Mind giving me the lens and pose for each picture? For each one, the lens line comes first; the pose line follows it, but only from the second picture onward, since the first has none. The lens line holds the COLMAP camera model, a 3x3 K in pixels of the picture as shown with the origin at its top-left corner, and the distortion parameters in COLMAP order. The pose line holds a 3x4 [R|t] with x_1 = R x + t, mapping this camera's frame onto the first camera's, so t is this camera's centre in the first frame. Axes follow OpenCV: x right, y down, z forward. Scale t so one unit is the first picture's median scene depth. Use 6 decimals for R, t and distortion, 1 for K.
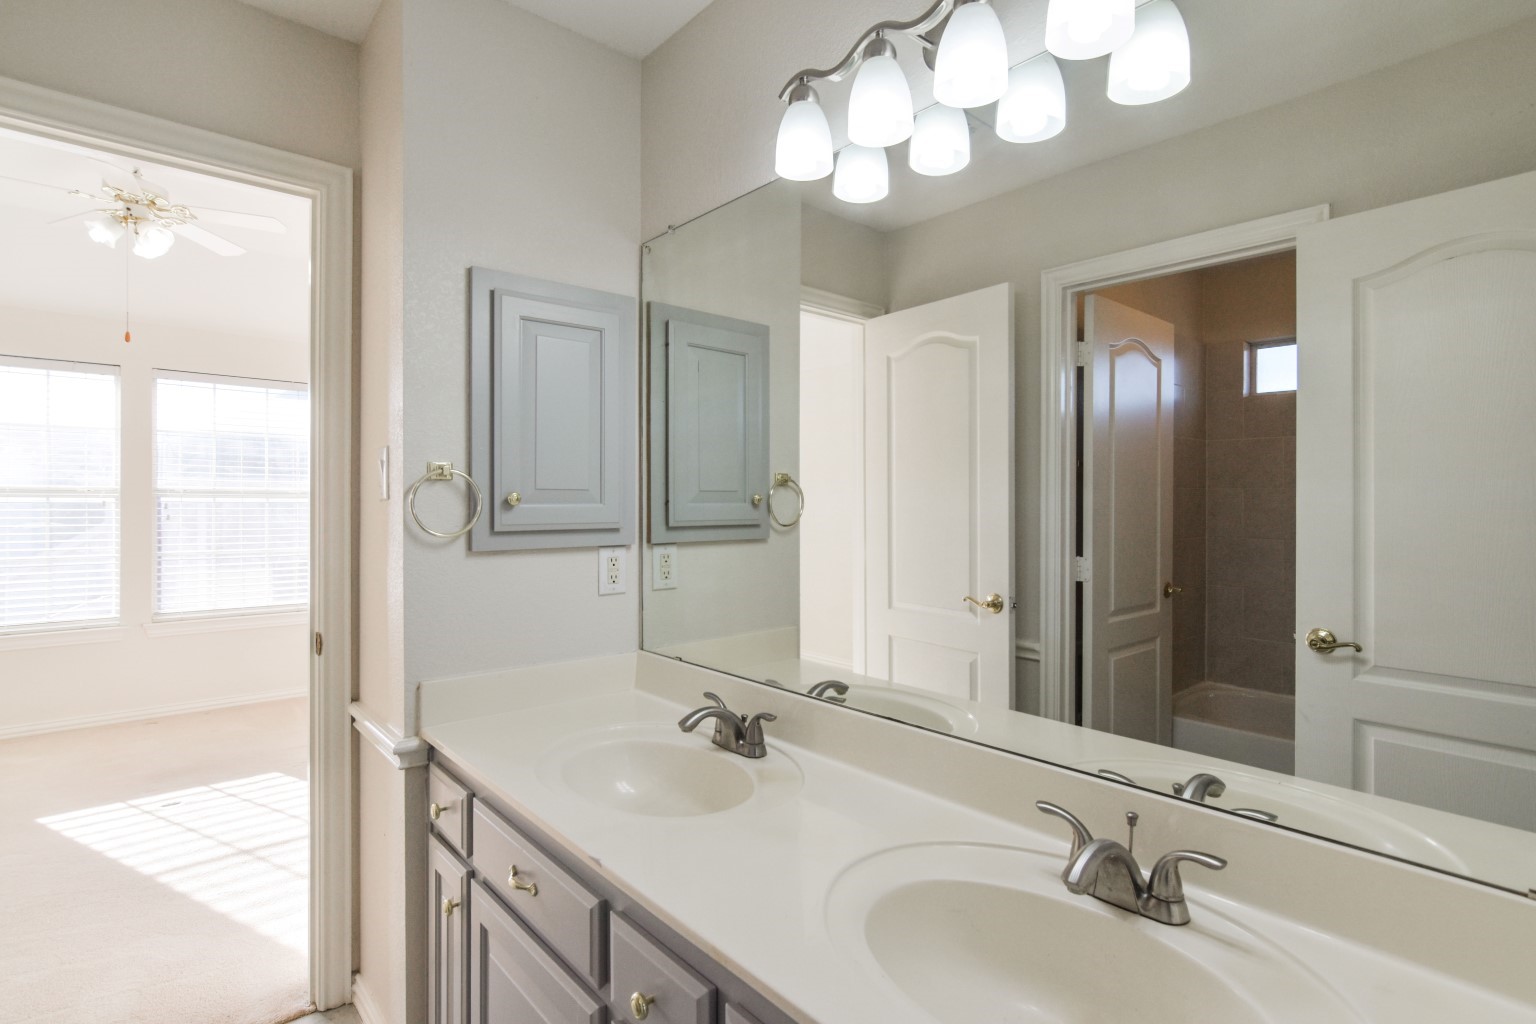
lens RADIAL K [[764.4, 0, 761.7], [0, 764.4, 507.6], [0, 0, 1]] dist [0.004967, 0.001230]
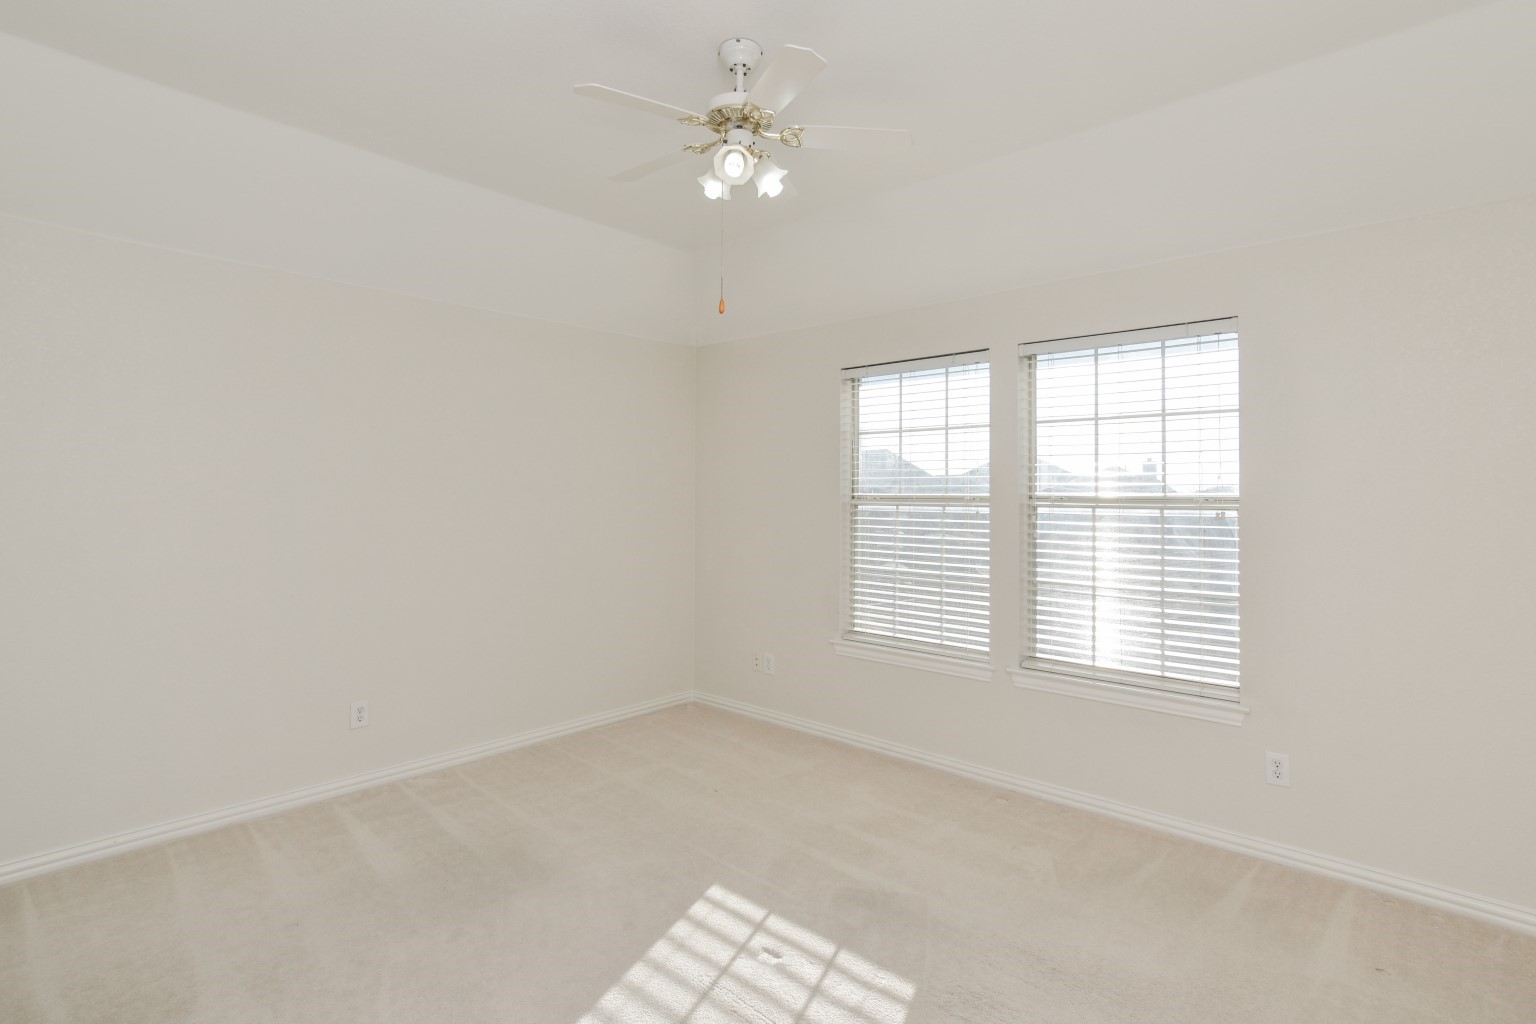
lens RADIAL K [[770.8, 0, 768.7], [0, 770.8, 480.9], [0, 0, 1]] dist [0.001268, 0.000224]
pose [[0.121797, -0.014531, -0.992449, -0.040686], [-0.007727, 0.999849, -0.015588, -0.025834], [0.992525, 0.009567, 0.121666, 0.625527]]
